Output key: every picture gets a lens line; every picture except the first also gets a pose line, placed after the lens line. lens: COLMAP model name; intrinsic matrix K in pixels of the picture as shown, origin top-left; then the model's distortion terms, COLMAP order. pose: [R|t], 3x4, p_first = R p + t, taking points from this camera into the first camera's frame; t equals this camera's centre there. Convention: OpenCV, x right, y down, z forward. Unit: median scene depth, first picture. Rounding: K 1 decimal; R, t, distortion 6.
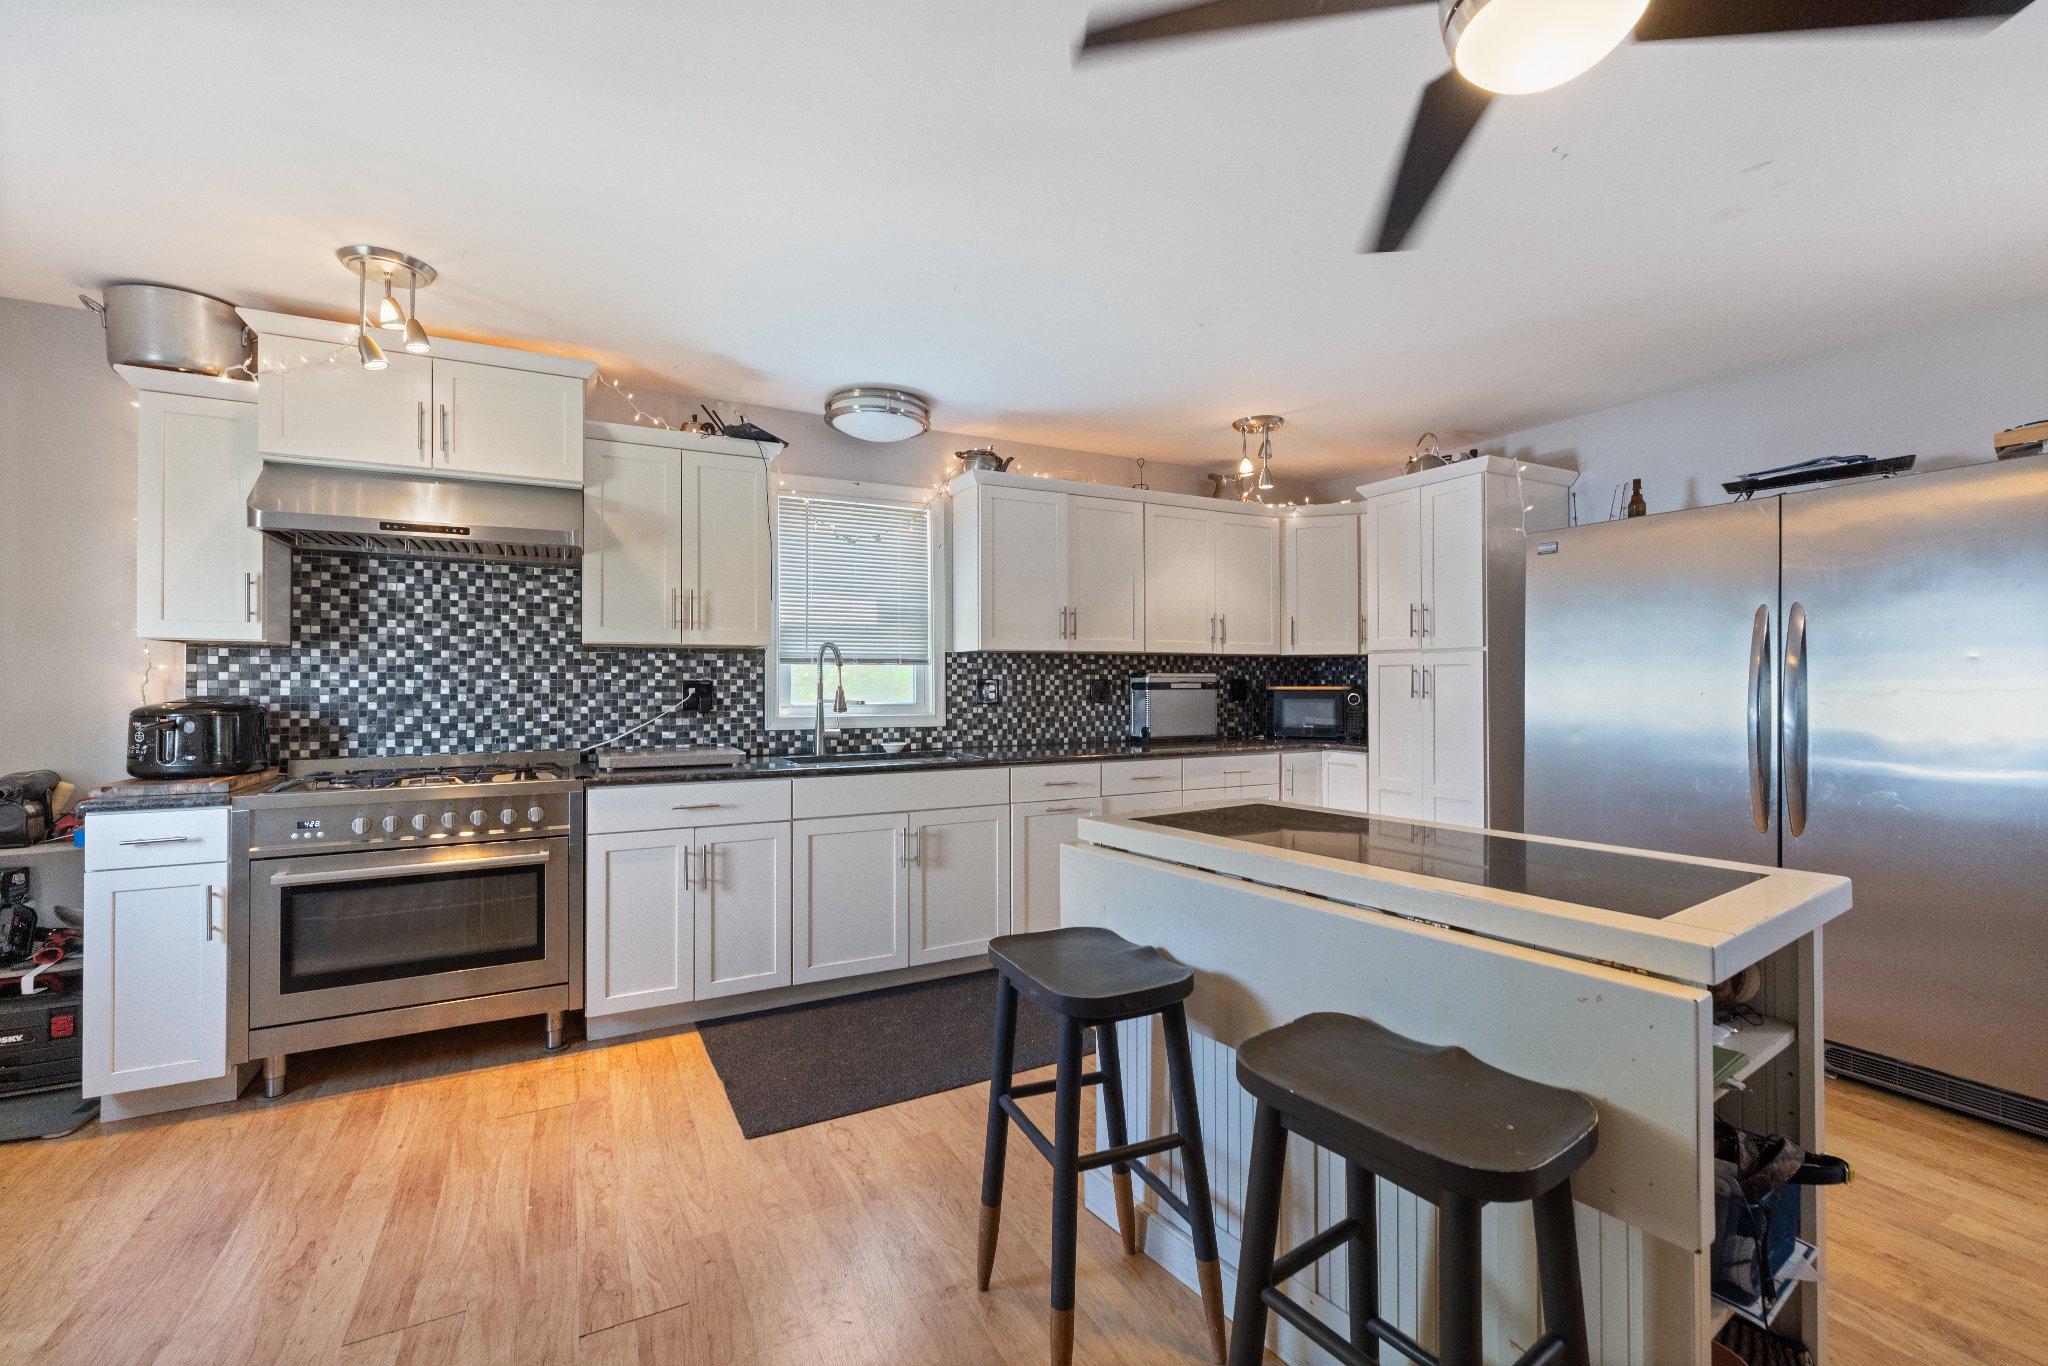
lens RADIAL K [[857.5, 0, 1021.5], [0, 857.5, 676.5], [0, 0, 1]] dist [-0.000124, 0.000385]
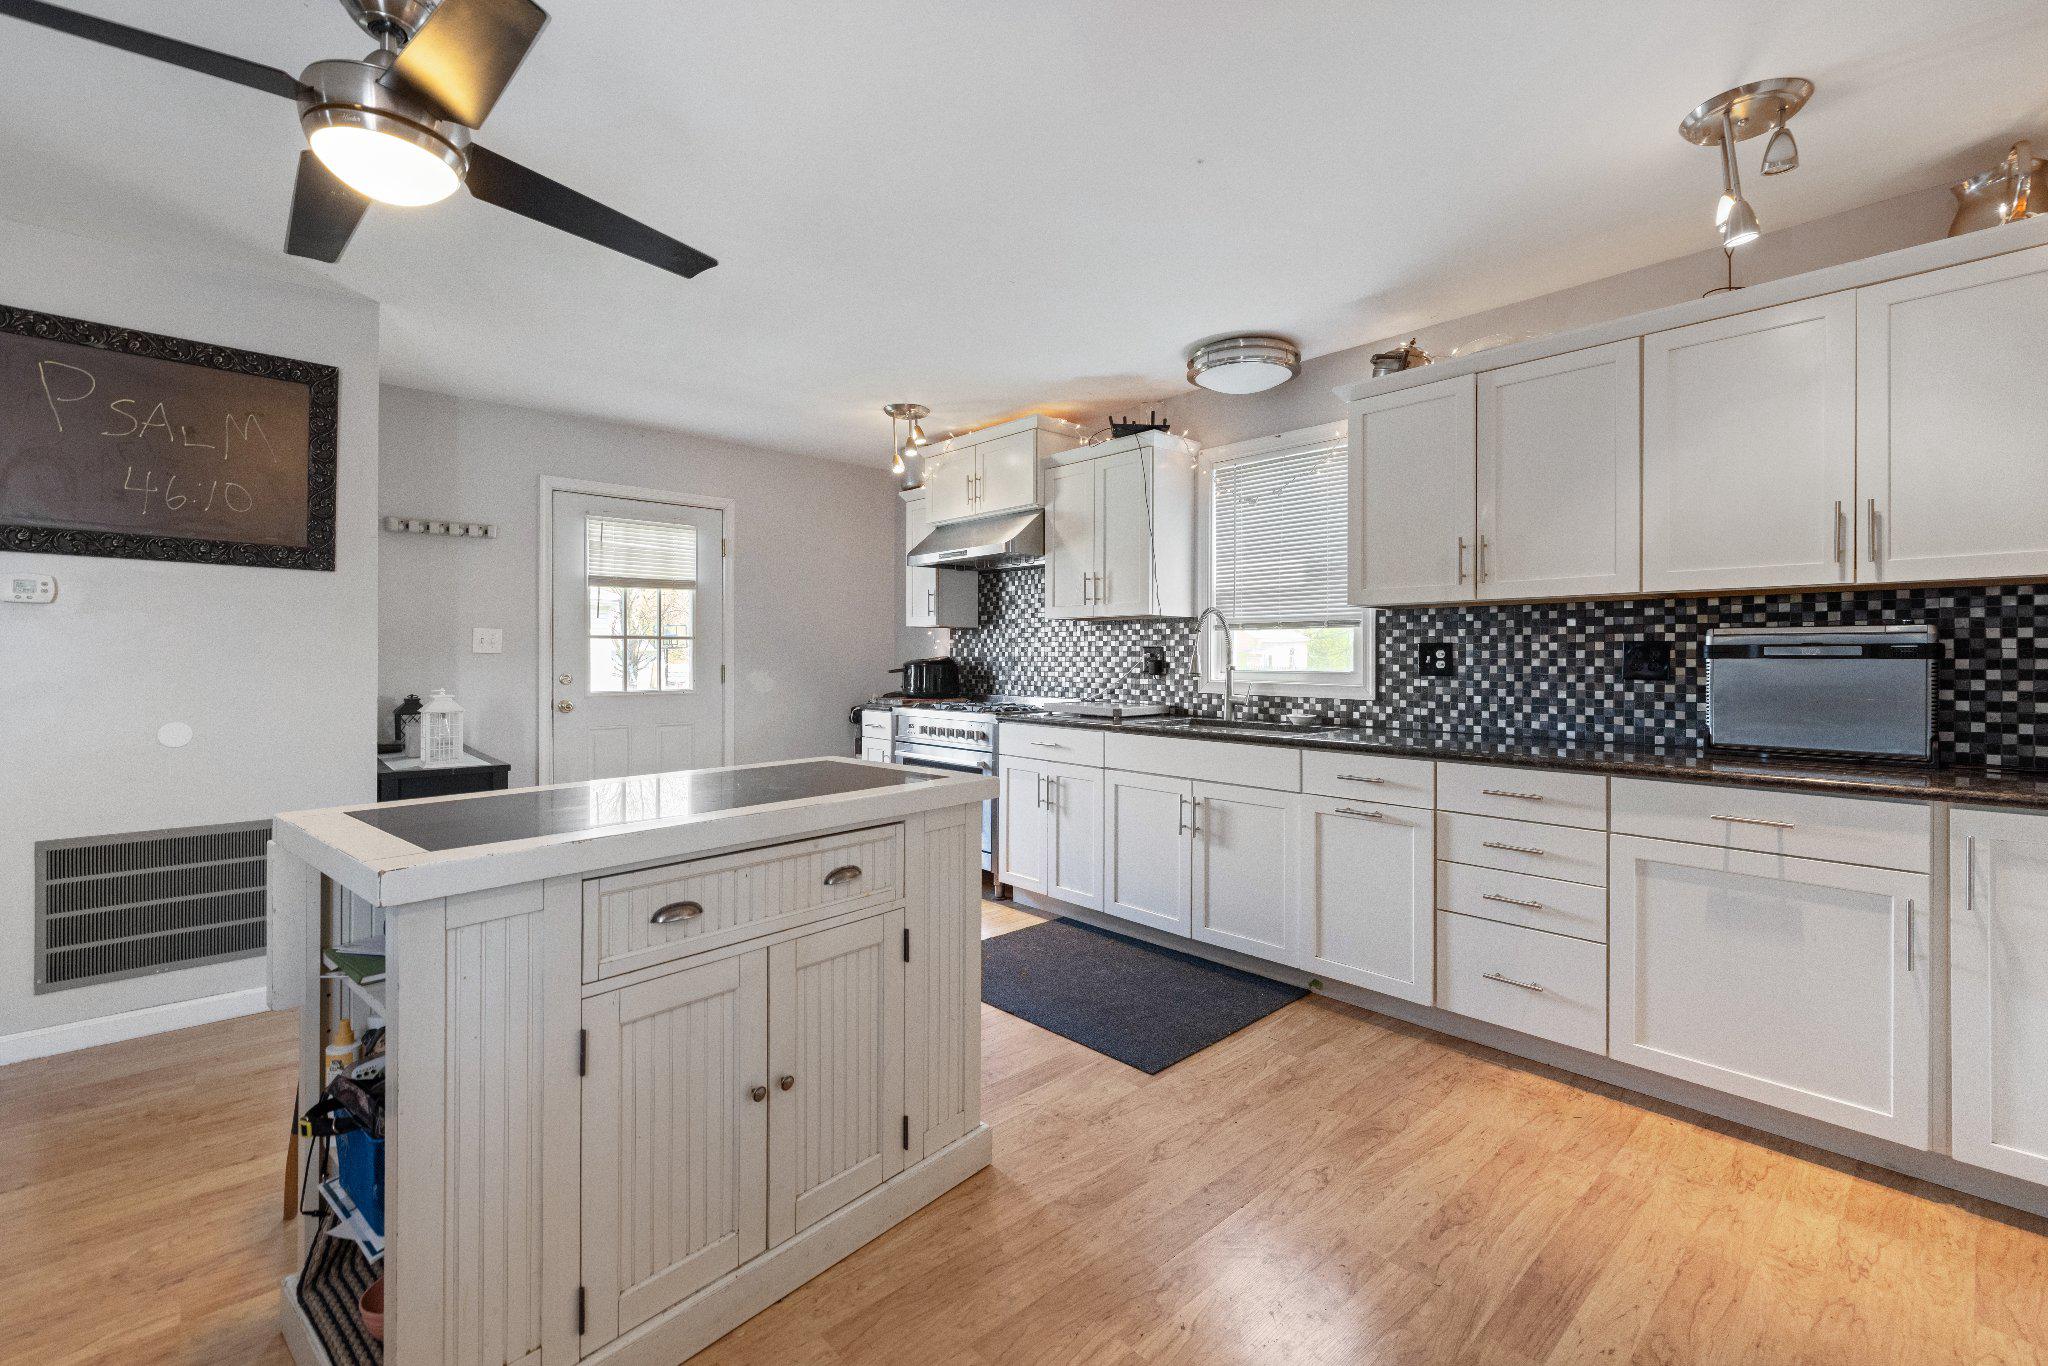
lens RADIAL K [[894.1, 0, 1029.6], [0, 894.1, 660.1], [0, 0, 1]] dist [0.000125, 0.000017]
pose [[0.248204, 0.005432, -0.968693, 0.726938], [0.003113, 0.999975, 0.006405, 0.014054], [0.968703, -0.004605, 0.248181, 0.517592]]
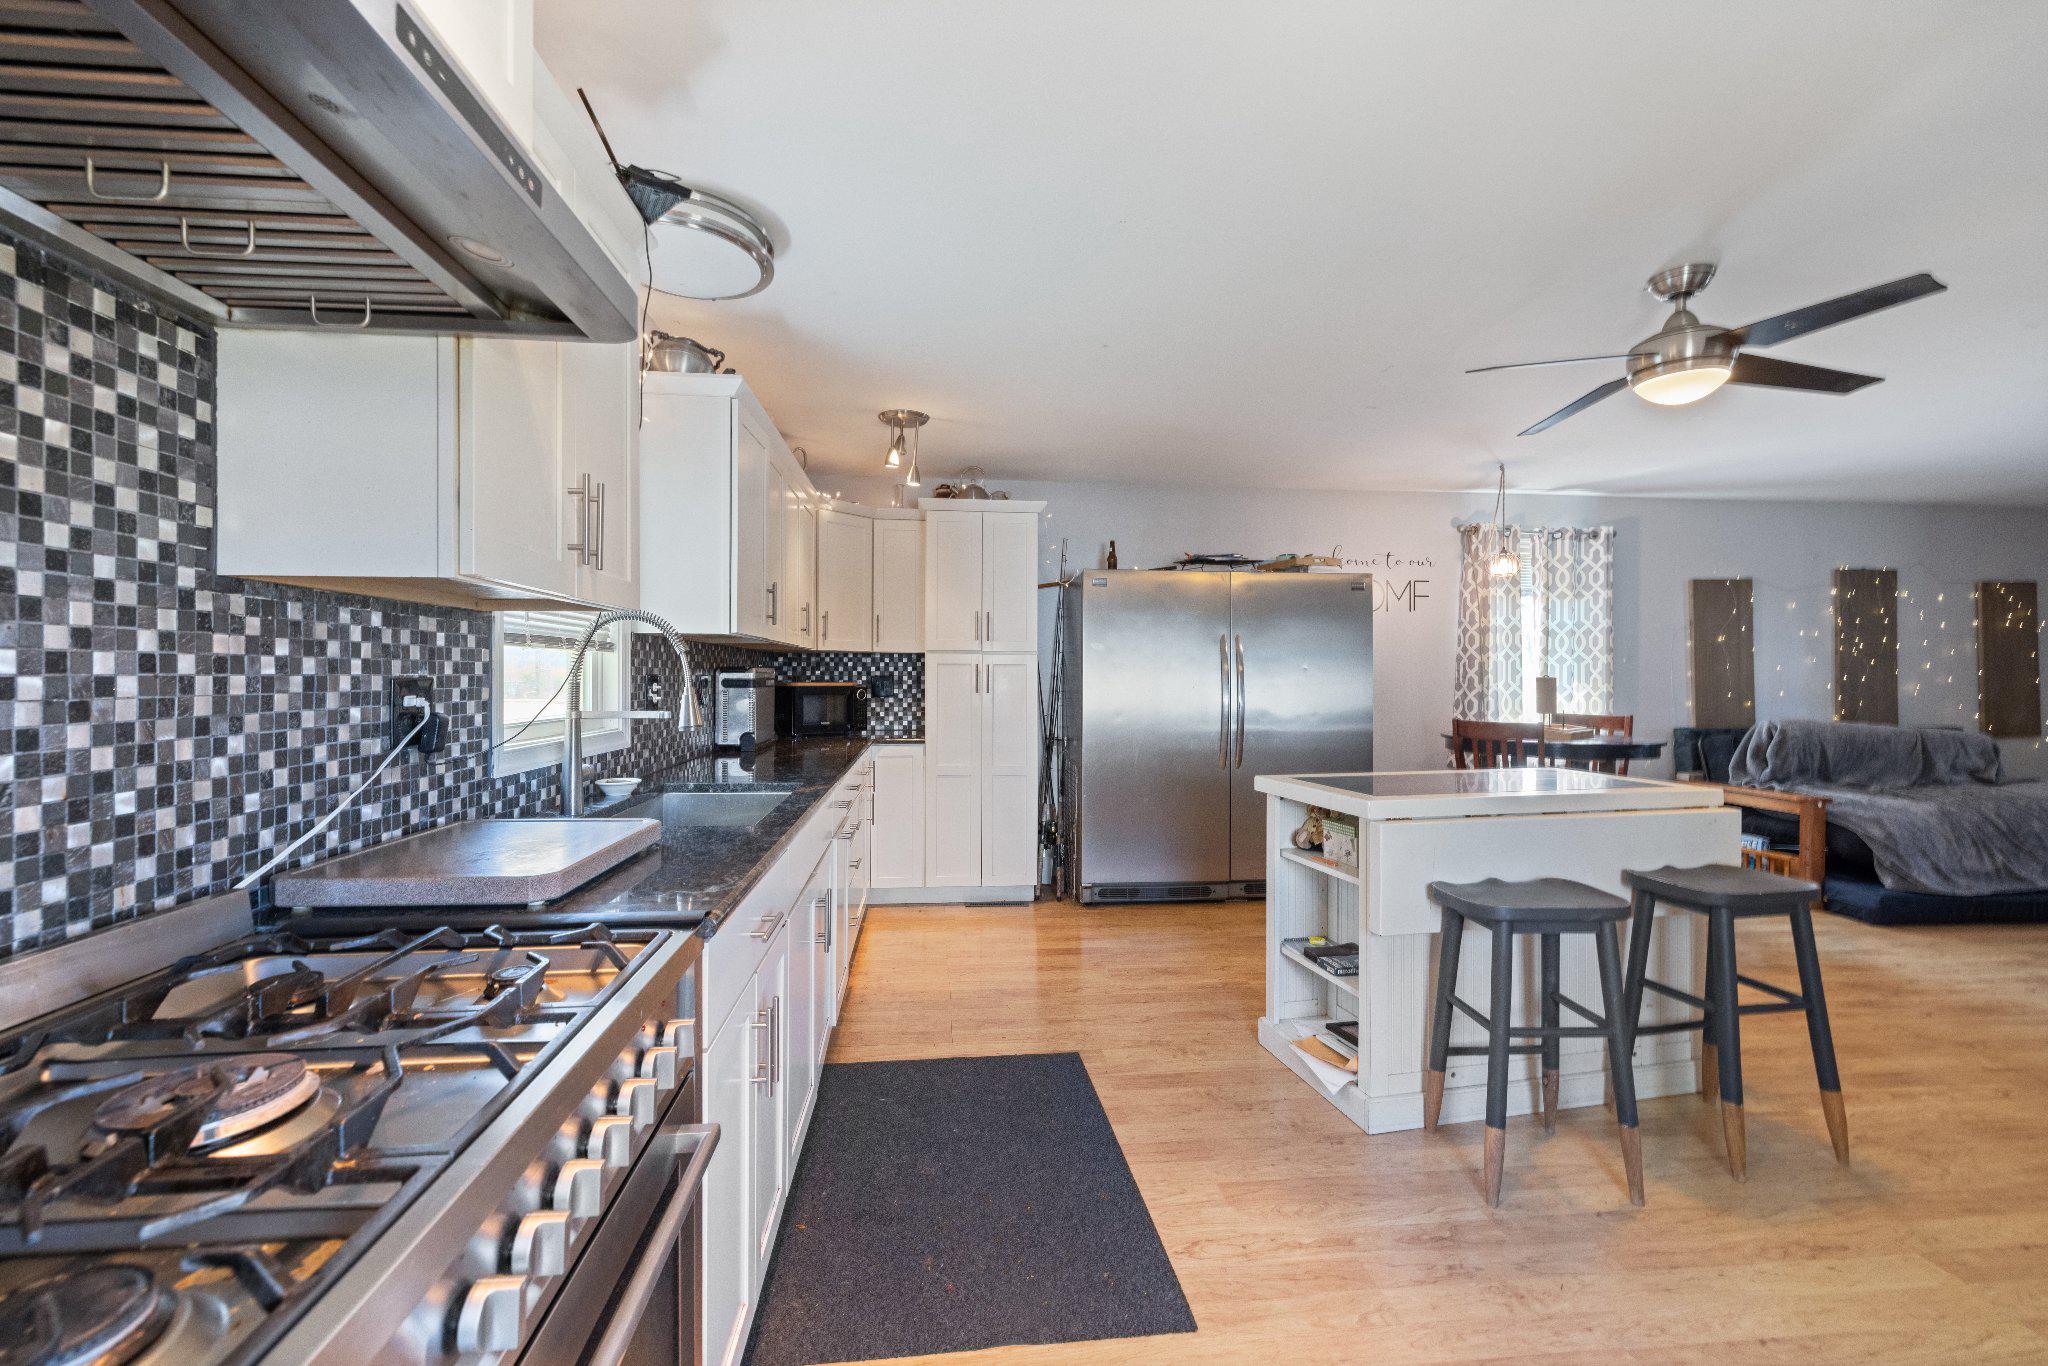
lens RADIAL K [[857.5, 0, 1021.5], [0, 857.5, 676.5], [0, 0, 1]] dist [-0.000124, 0.000385]
pose [[0.384164, 0.002186, 0.923262, -0.633891], [-0.011196, 0.999935, 0.002291, -0.000224], [-0.923197, -0.011216, 0.384163, 0.532281]]
